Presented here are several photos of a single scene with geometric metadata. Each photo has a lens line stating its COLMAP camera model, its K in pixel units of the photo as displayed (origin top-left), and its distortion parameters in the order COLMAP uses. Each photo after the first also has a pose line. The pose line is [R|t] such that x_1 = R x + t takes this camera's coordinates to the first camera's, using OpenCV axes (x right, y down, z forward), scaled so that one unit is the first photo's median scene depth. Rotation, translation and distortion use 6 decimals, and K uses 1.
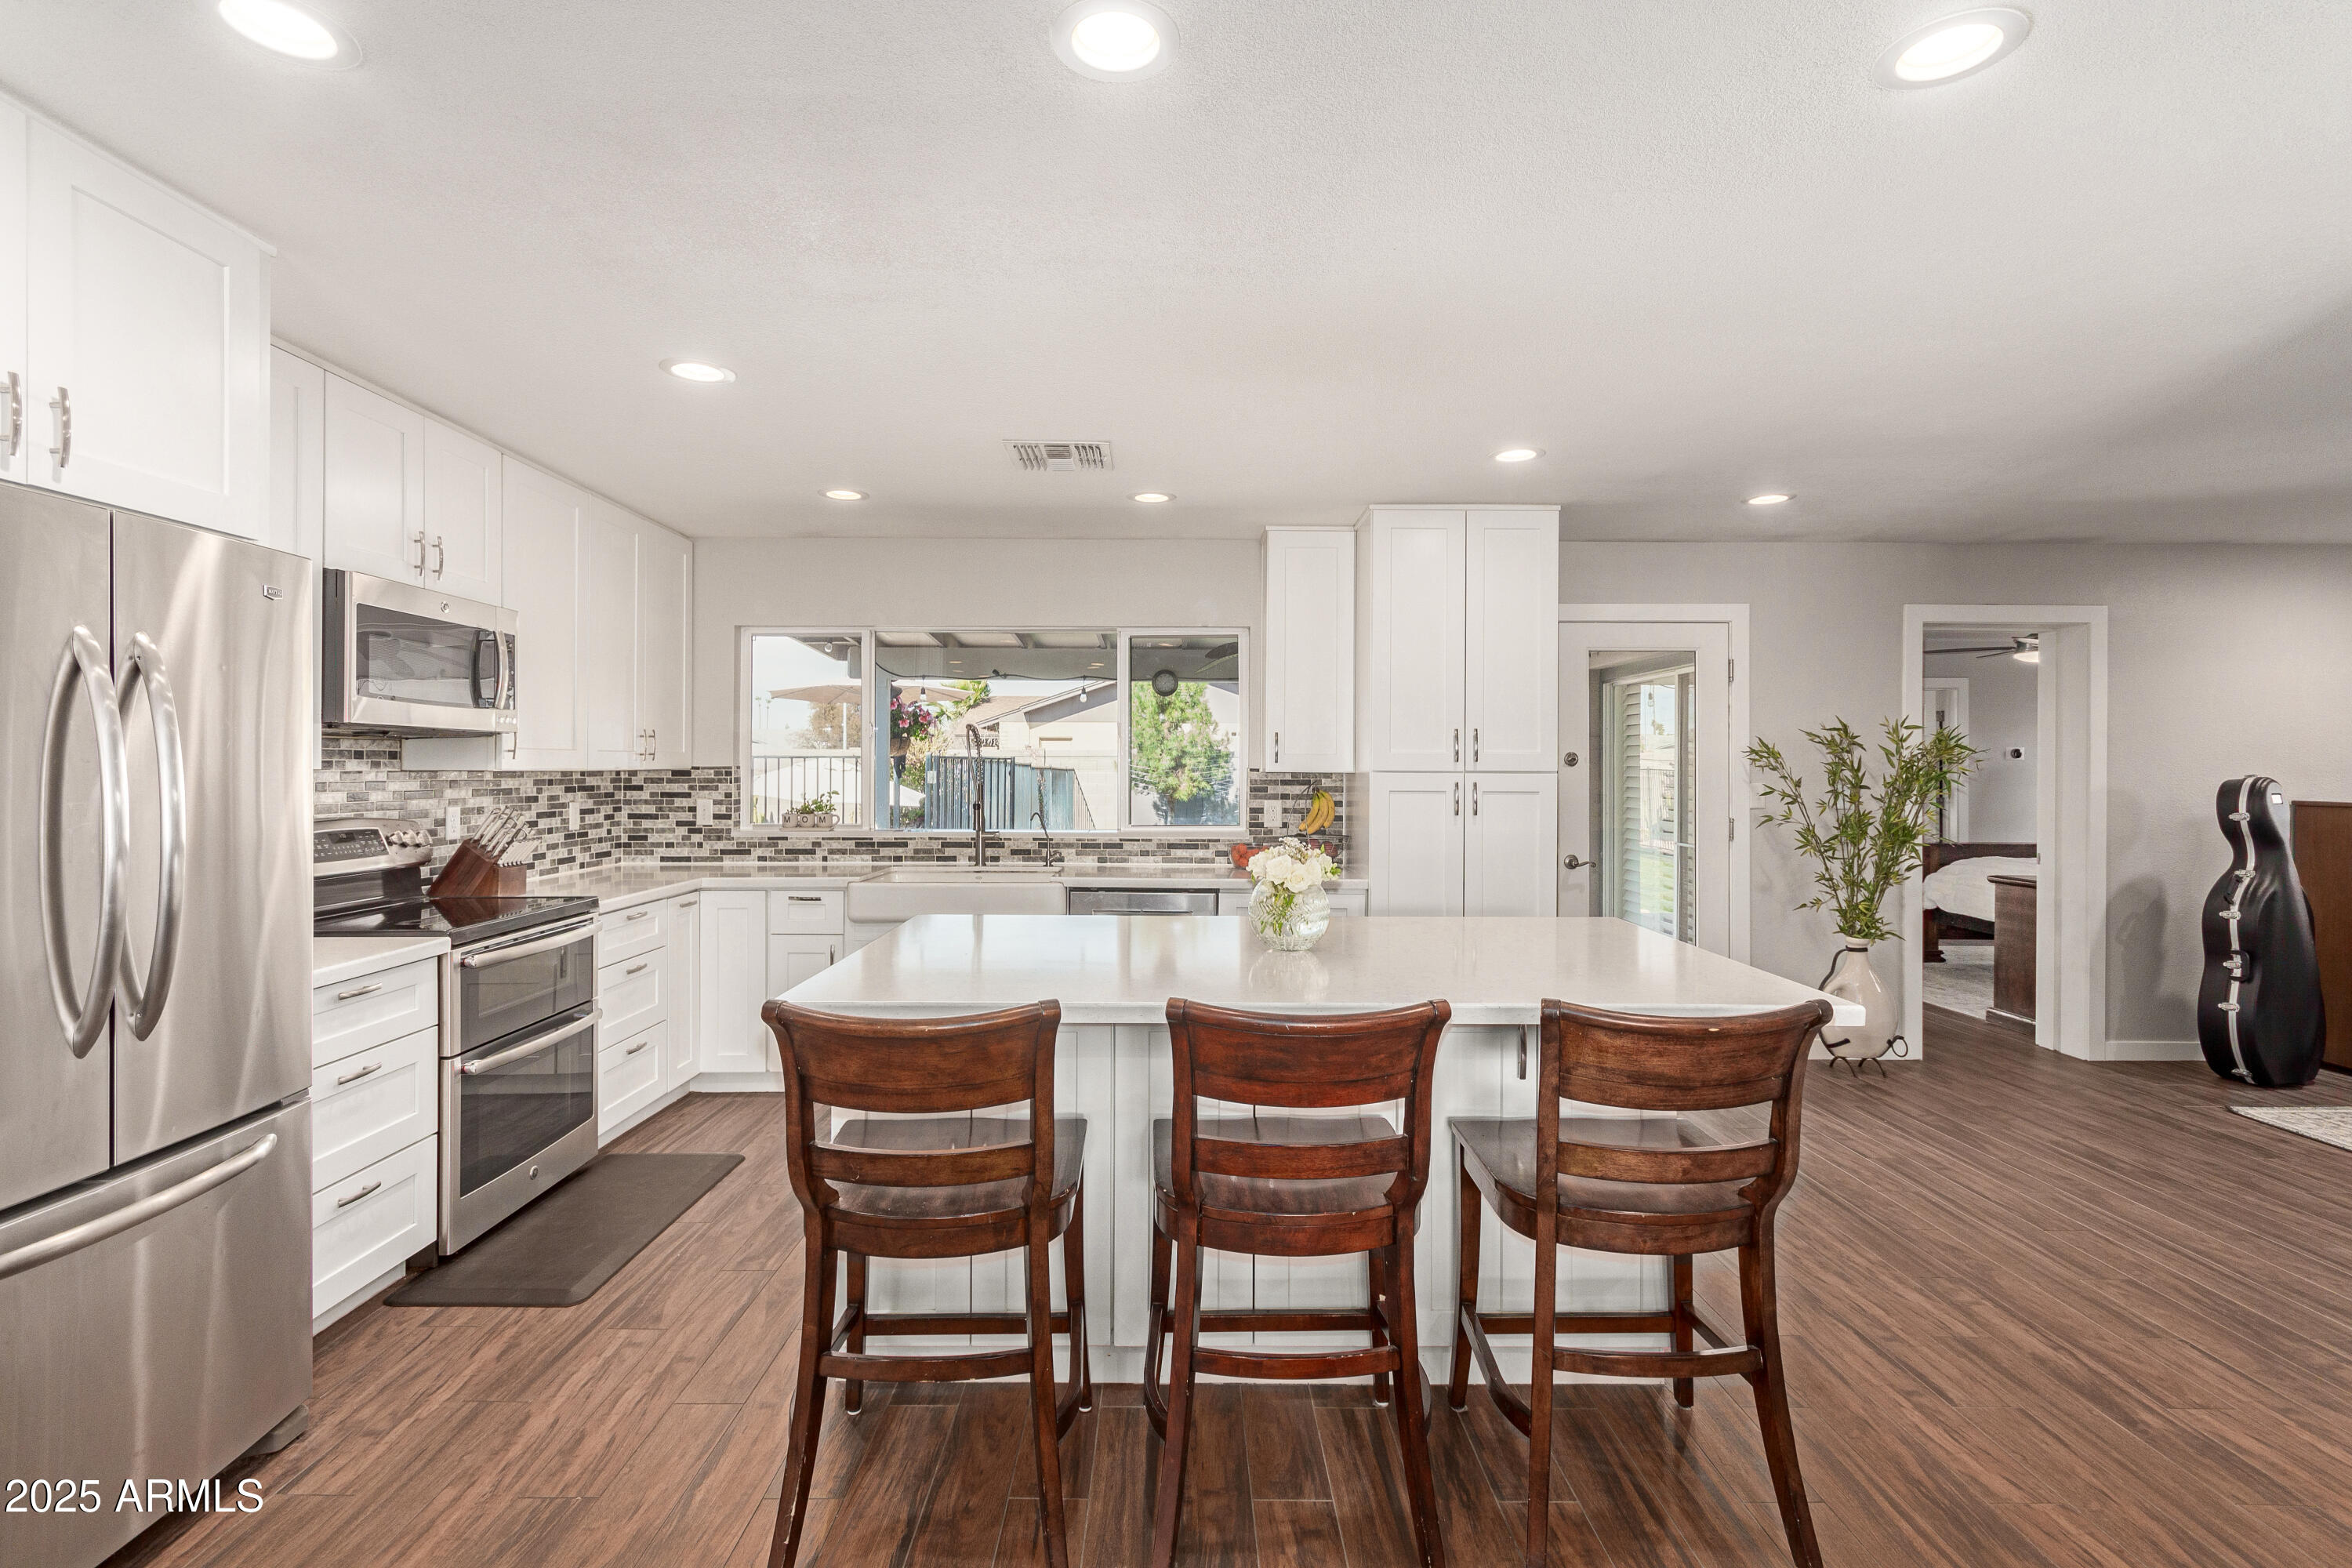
lens RADIAL K [[1109.0, 0, 1176.0], [0, 1109.0, 784.0], [0, 0, 1]] dist [-0.000210, -0.000063]
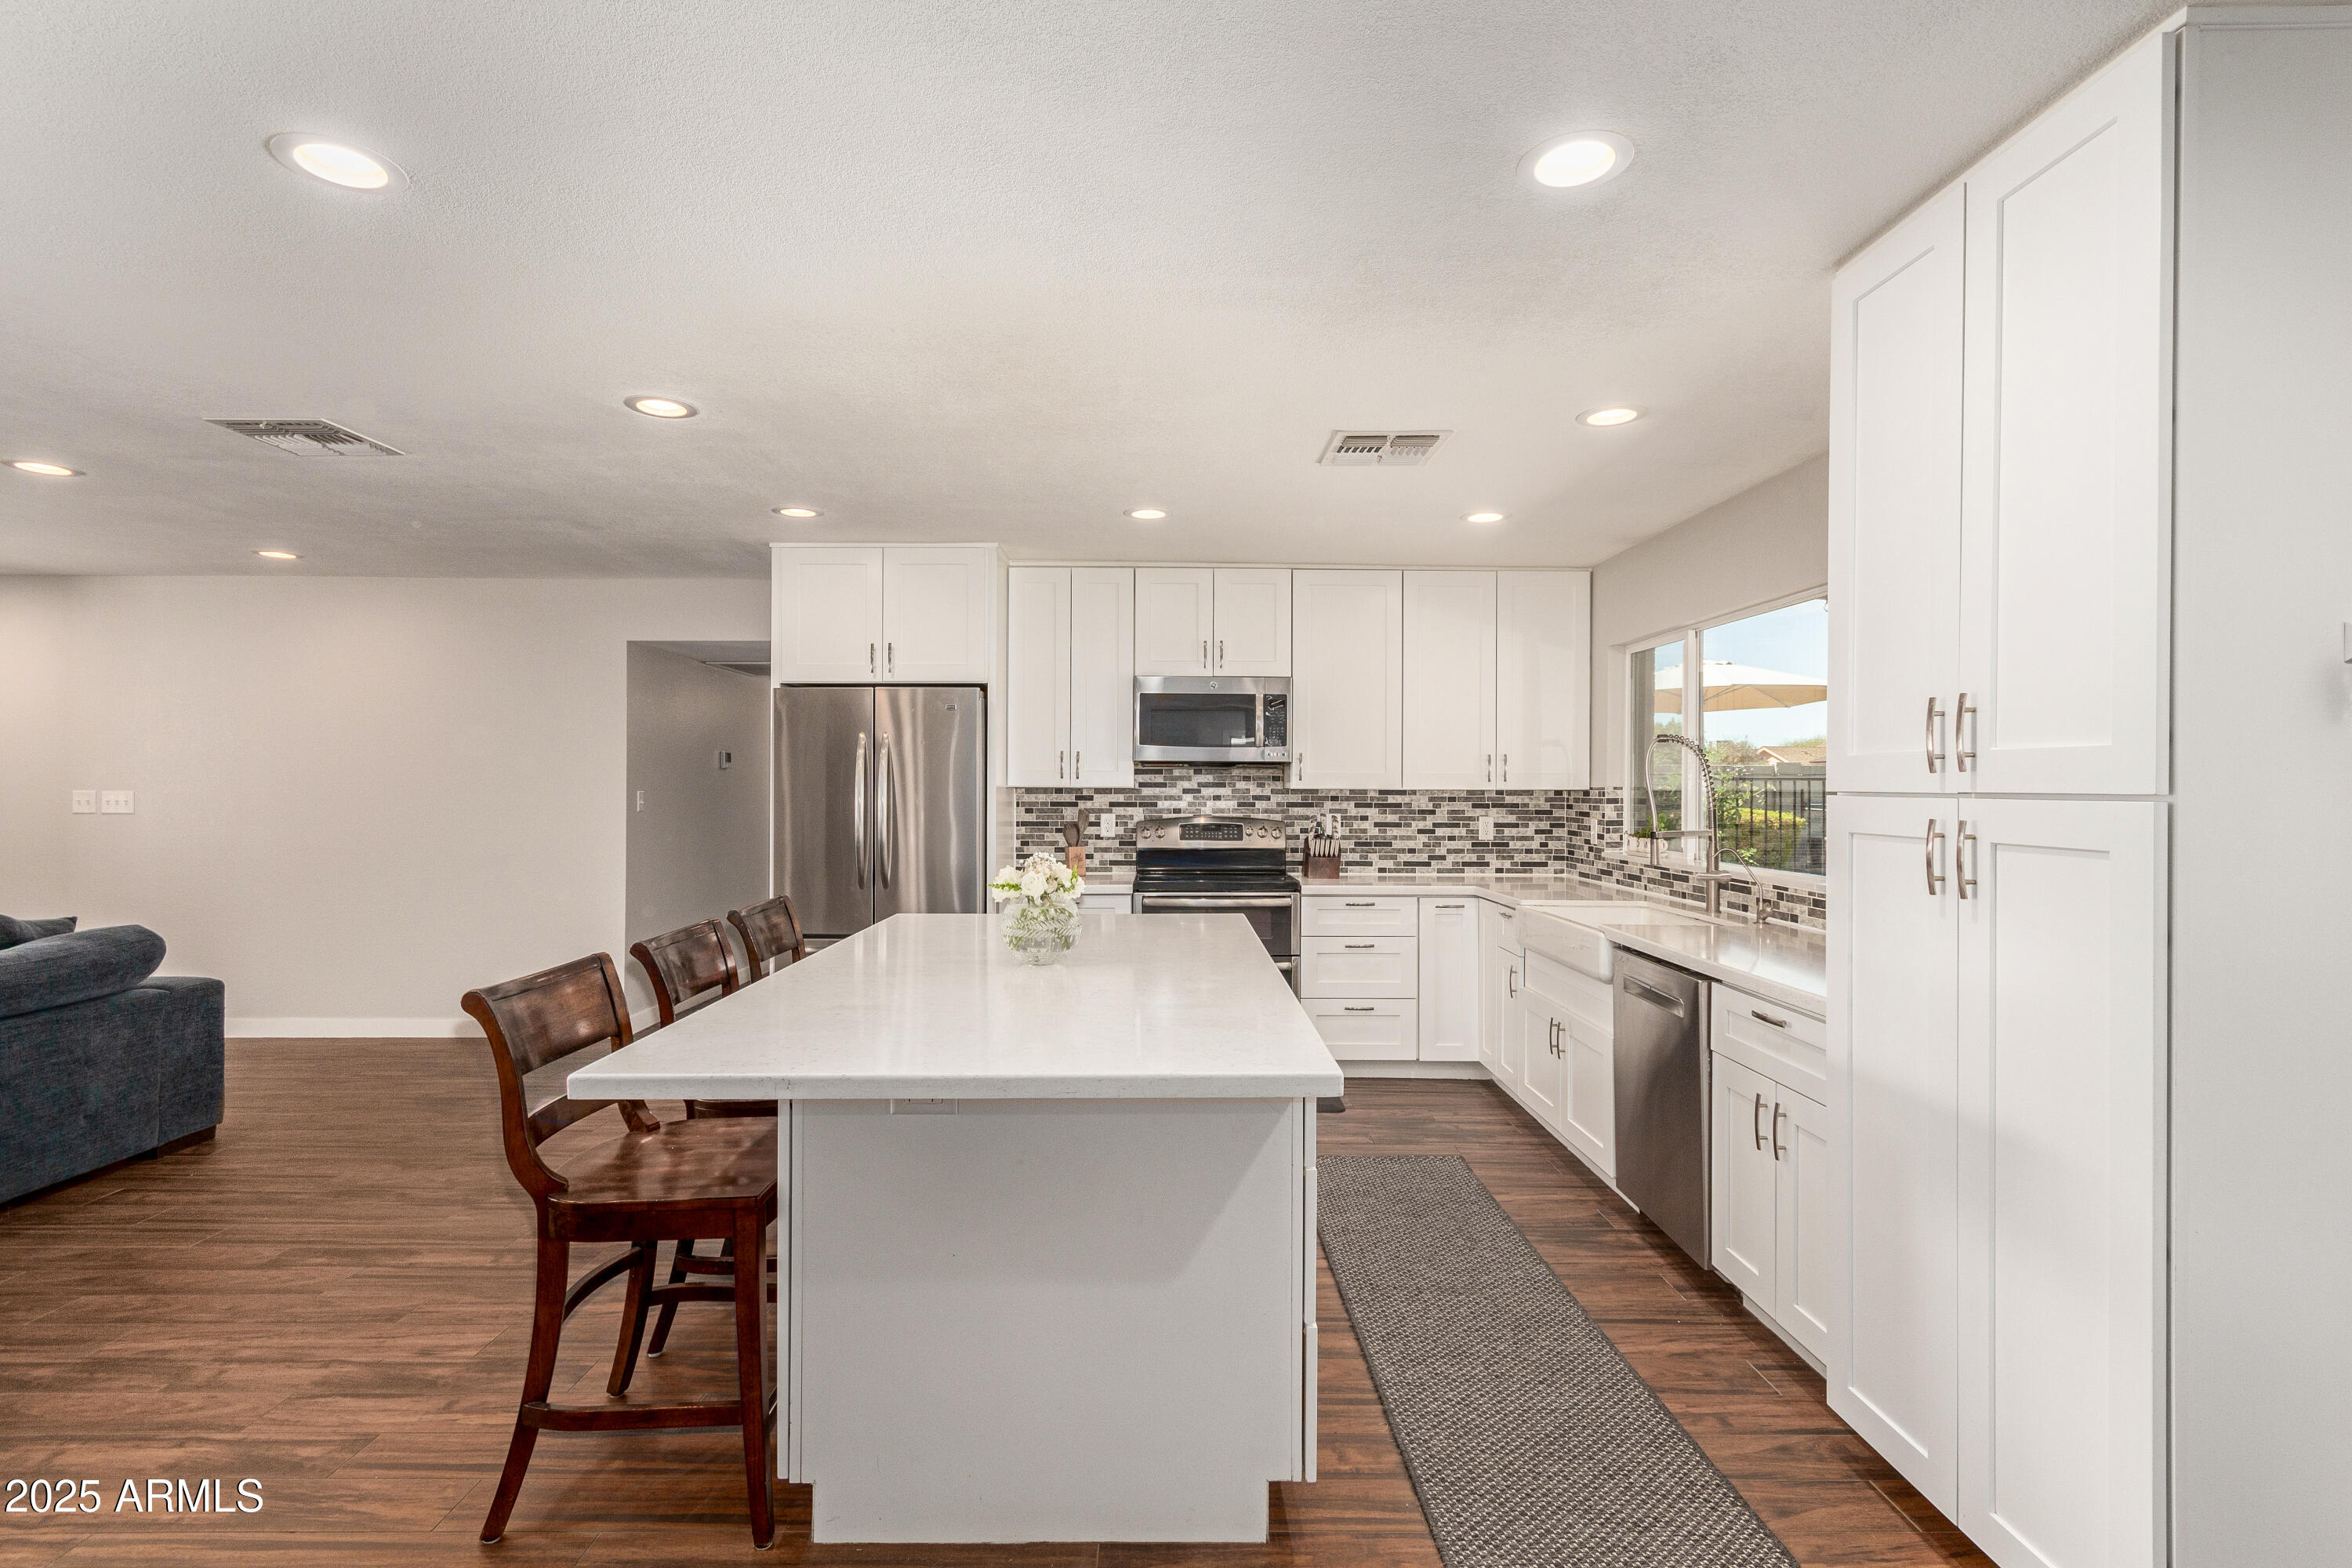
lens RADIAL K [[1109.0, 0, 1176.0], [0, 1109.0, 784.0], [0, 0, 1]] dist [-0.000210, -0.000063]
pose [[0.013599, -0.002304, -0.999905, 0.684762], [-0.020377, 0.999789, -0.002581, -0.009317], [0.999700, 0.020411, 0.013549, 0.678131]]
